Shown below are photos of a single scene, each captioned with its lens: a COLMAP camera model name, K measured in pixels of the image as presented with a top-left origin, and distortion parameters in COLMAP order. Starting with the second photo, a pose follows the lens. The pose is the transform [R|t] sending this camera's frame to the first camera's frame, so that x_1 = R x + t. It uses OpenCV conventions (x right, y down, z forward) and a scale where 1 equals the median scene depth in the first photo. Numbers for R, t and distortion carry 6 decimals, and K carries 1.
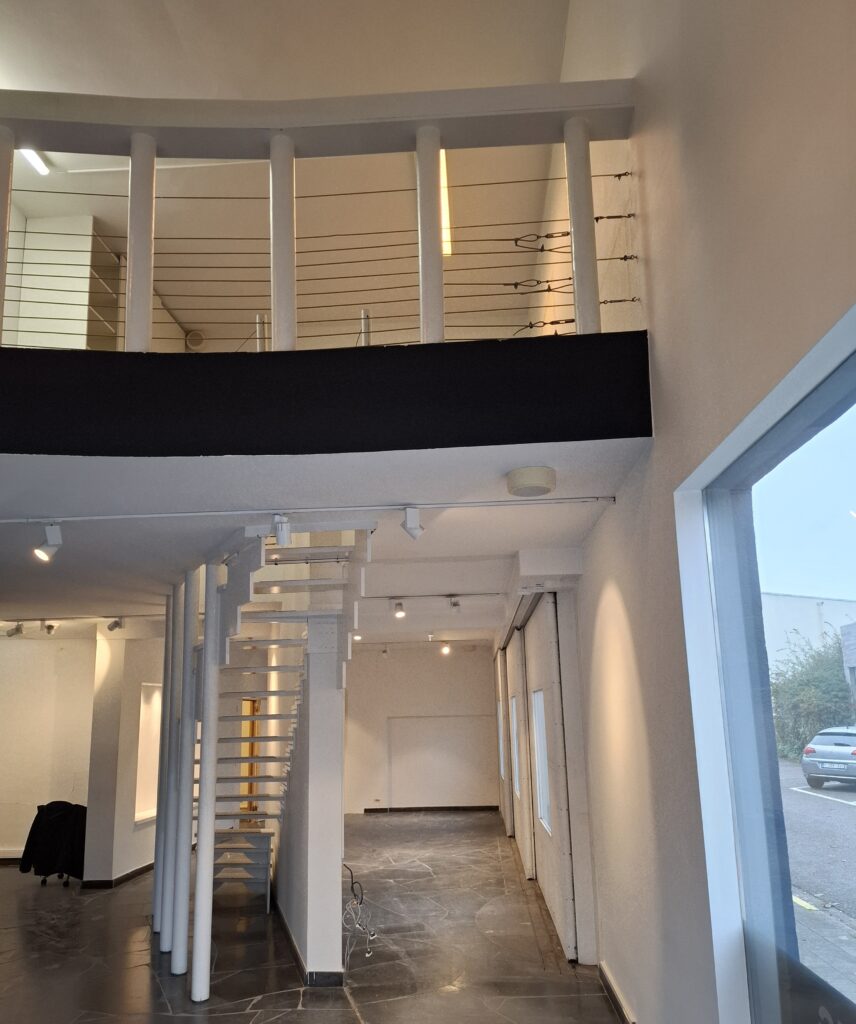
lens RADIAL K [[776.5, 0, 425.2], [0, 776.5, 543.8], [0, 0, 1]] dist [0.002500, -0.001446]
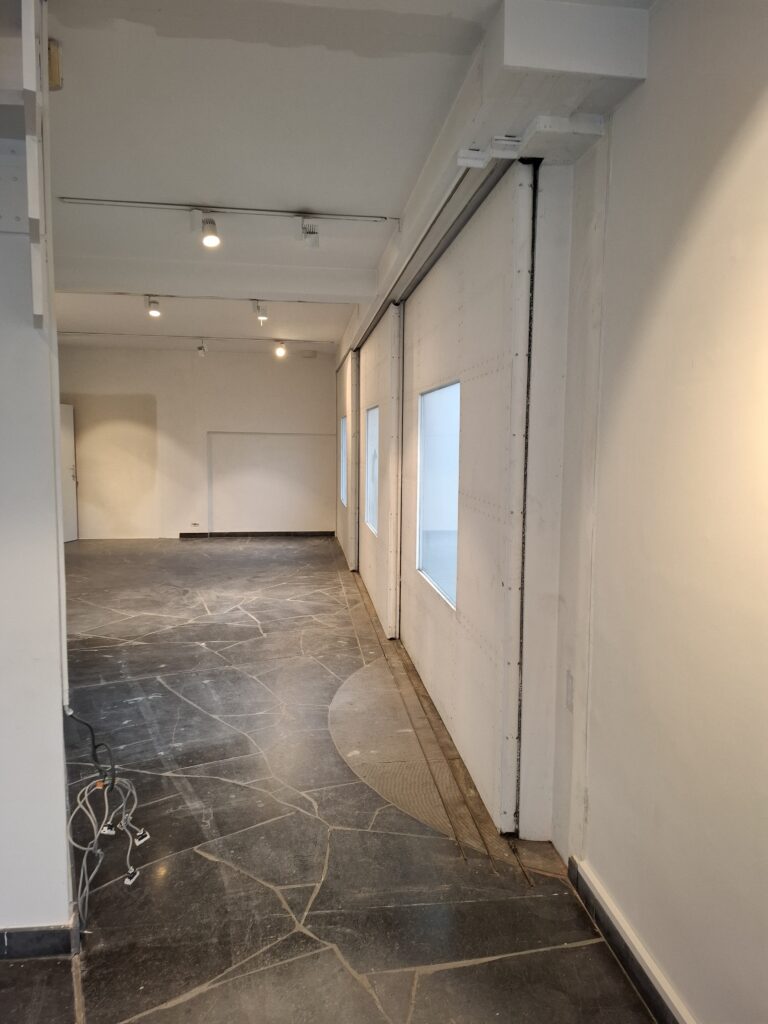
lens RADIAL K [[683.3, 0, 399.0], [0, 683.3, 513.8], [0, 0, 1]] dist [0.094847, -0.104139]
pose [[0.977507, 0.013450, 0.210474, -0.002202], [-0.079583, 0.947712, 0.309046, 0.104892], [-0.195312, -0.318844, 0.927465, 0.411455]]
